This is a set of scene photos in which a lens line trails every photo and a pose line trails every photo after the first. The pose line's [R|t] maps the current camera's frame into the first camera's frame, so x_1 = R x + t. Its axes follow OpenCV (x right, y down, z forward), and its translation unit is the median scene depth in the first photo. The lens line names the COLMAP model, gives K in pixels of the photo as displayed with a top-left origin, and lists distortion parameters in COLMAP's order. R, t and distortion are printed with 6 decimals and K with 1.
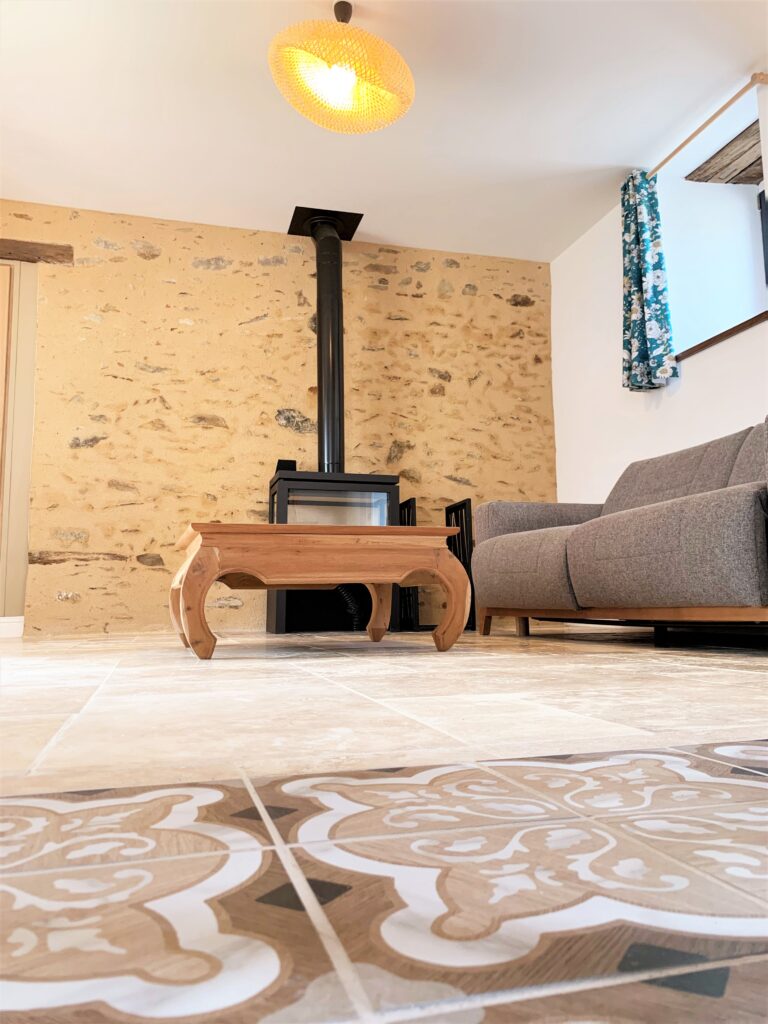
lens RADIAL K [[775.1, 0, 384.0], [0, 775.1, 512.0], [0, 0, 1]] dist [0.116164, -0.257887]
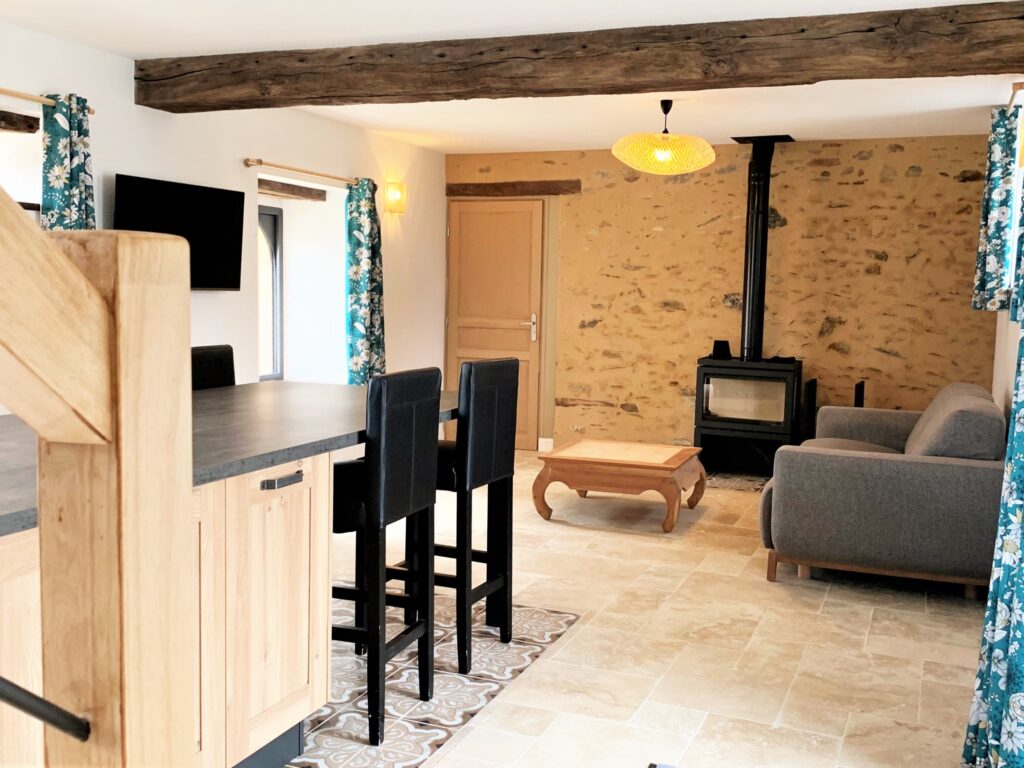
lens RADIAL K [[1038.4, 0, 512.0], [0, 1038.4, 384.0], [0, 0, 1]] dist [0.083979, -0.200530]
pose [[0.783814, 0.087352, -0.614821, 0.615427], [0.042525, 0.980183, 0.193475, -0.317180], [0.619538, -0.177794, 0.764567, -0.502378]]
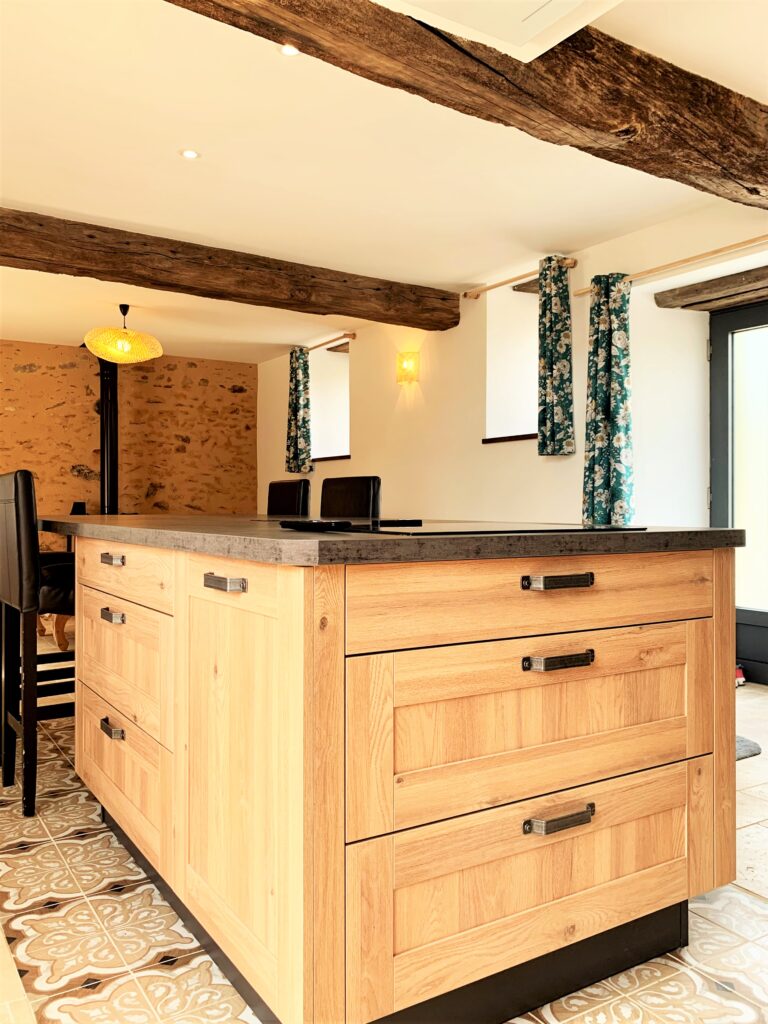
lens RADIAL K [[825.5, 0, 384.0], [0, 825.5, 512.0], [0, 0, 1]] dist [0.121822, -0.327247]
pose [[0.959791, 0.013393, 0.280394, -0.005439], [-0.048736, 0.991643, 0.119457, -0.258291], [-0.276451, -0.128319, 0.952423, -0.735236]]
